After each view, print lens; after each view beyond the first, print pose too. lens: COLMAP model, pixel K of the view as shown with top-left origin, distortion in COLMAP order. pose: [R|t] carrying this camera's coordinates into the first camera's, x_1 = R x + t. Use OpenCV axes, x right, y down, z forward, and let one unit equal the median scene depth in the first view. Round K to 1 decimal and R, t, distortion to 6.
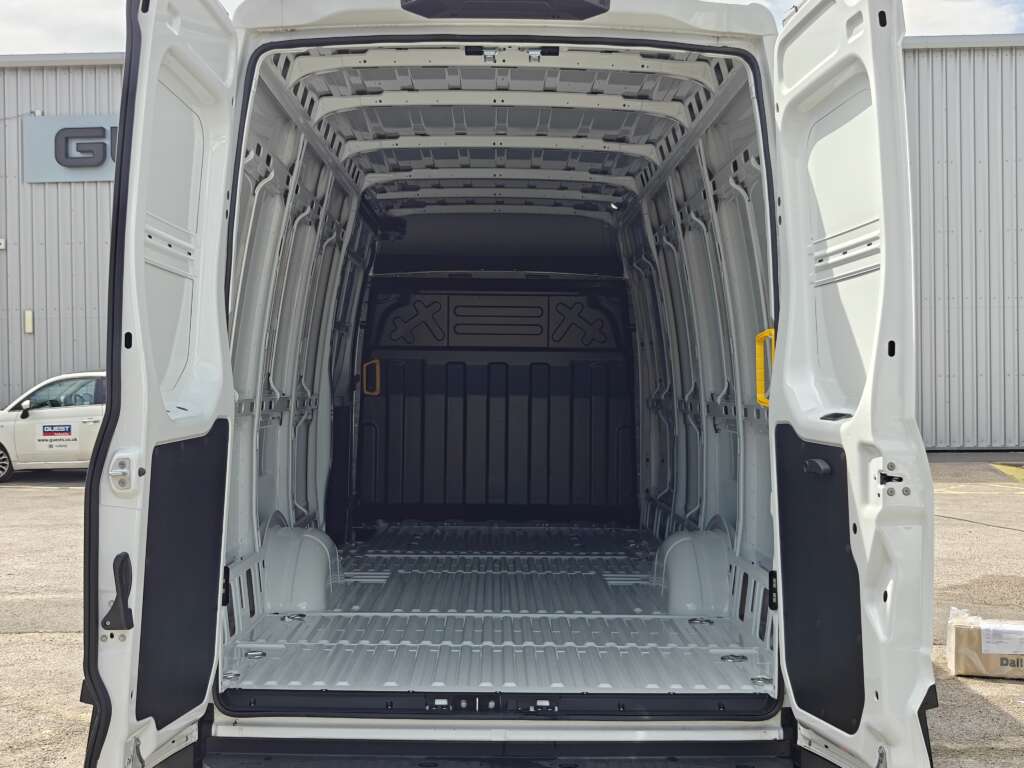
lens RADIAL K [[1397.0, 0, 508.8], [0, 1397.0, 382.6], [0, 0, 1]] dist [0.077322, 0.000000]
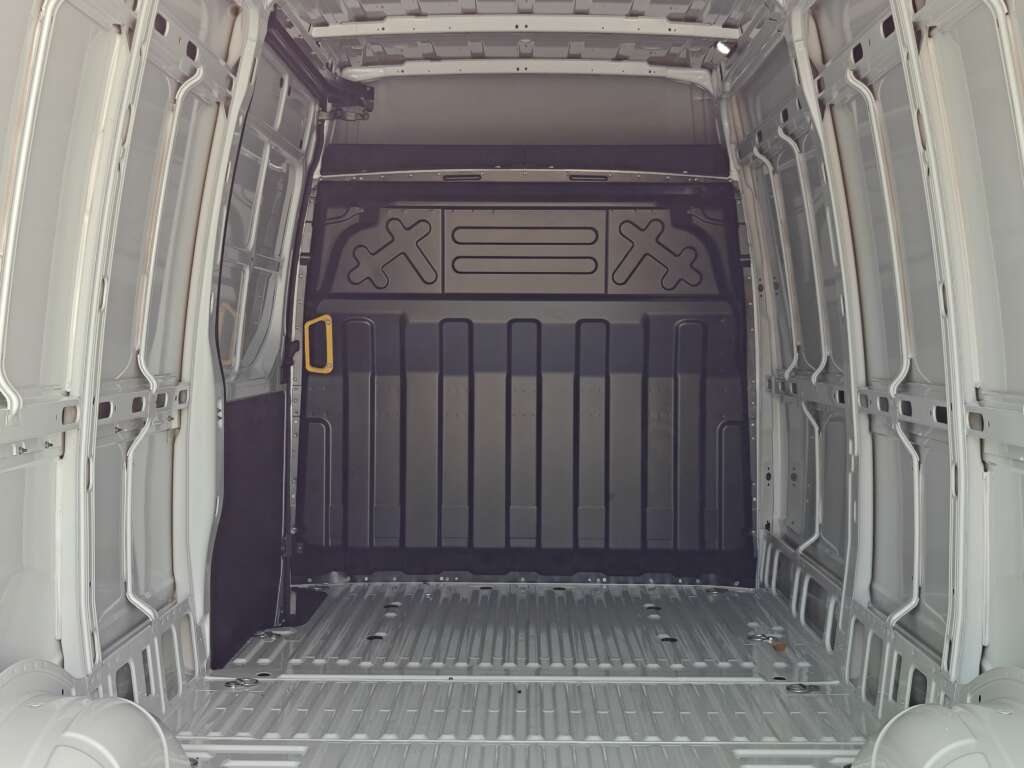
lens RADIAL K [[1397.0, 0, 509.0], [0, 1397.0, 381.1], [0, 0, 1]] dist [0.077322, 0.000000]
pose [[0.999851, -0.005050, -0.016507, -0.004471], [0.005306, 0.999866, 0.015514, 0.003317], [0.016426, -0.015599, 0.999743, 0.383633]]
